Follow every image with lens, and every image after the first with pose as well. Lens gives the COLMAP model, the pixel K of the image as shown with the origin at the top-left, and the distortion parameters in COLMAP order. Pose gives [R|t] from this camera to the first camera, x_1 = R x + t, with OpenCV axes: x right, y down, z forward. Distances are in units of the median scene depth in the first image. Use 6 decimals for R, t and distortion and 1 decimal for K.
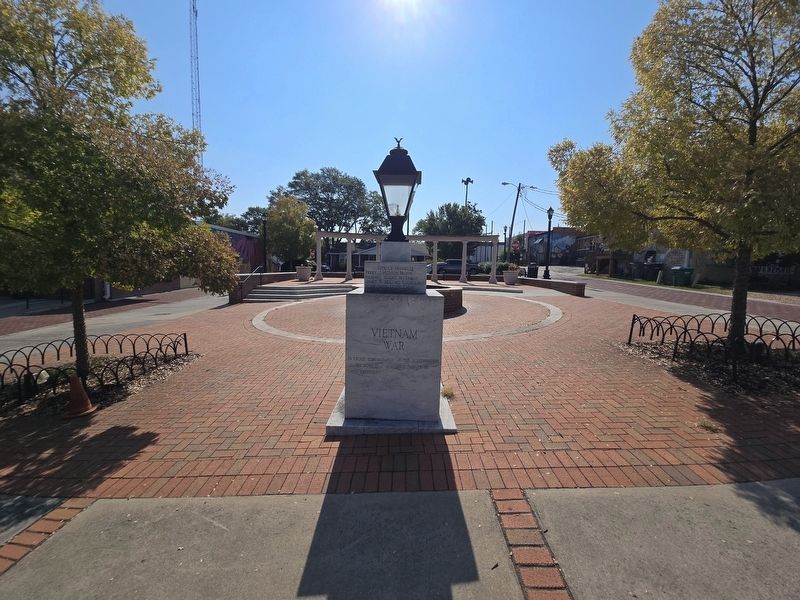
lens RADIAL K [[325.4, 0, 400.0], [0, 325.4, 300.0], [0, 0, 1]] dist [-0.000828, -0.000035]
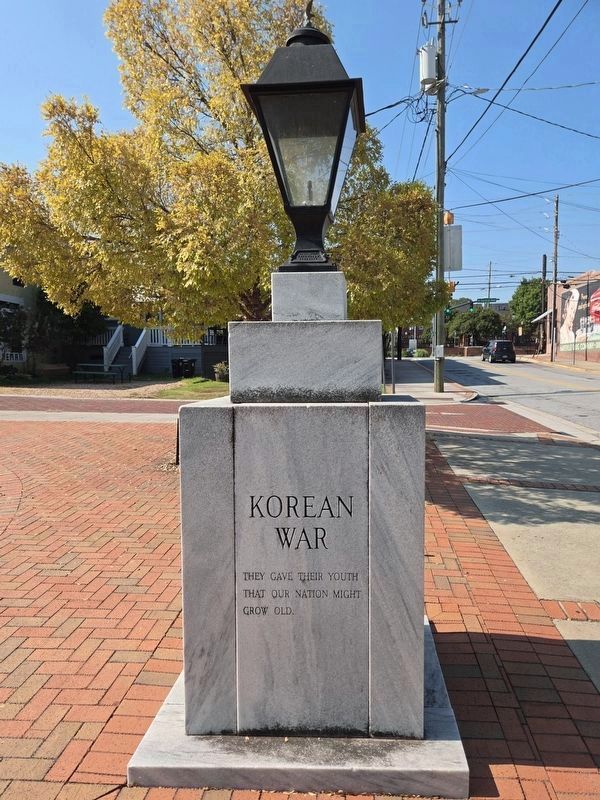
lens RADIAL K [[536.5, 0, 300.0], [0, 536.5, 400.0], [0, 0, 1]] dist [0.005296, 0.000766]
pose [[0.084186, -0.093112, 0.992090, -0.154114], [0.113579, 0.990032, 0.083281, -0.025654], [-0.989956, 0.105670, 0.093923, 0.196150]]
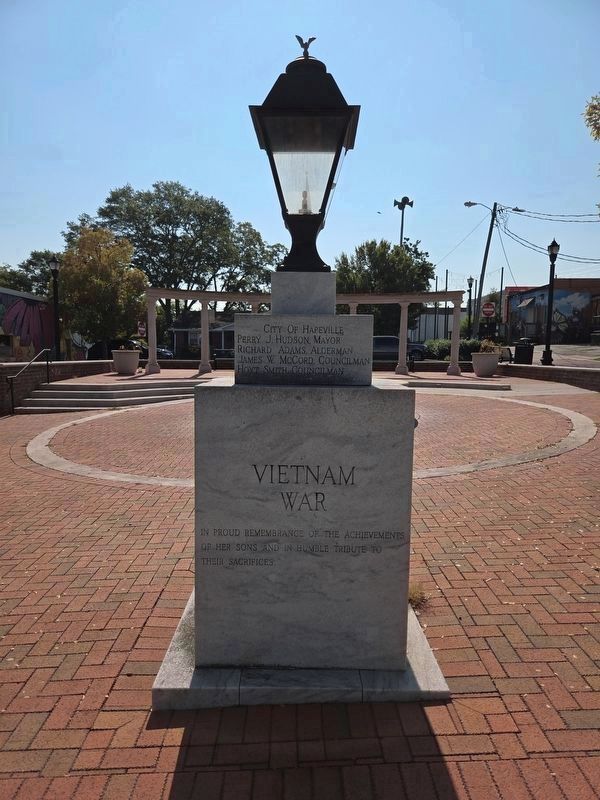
lens RADIAL K [[535.1, 0, 297.2], [0, 535.1, 420.2], [0, 0, 1]] dist [0.005056, 0.000621]
pose [[0.999829, -0.014108, 0.011959, -0.006290], [0.013802, 0.999586, 0.025245, 0.001769], [-0.012310, -0.025076, 0.999610, 0.050711]]
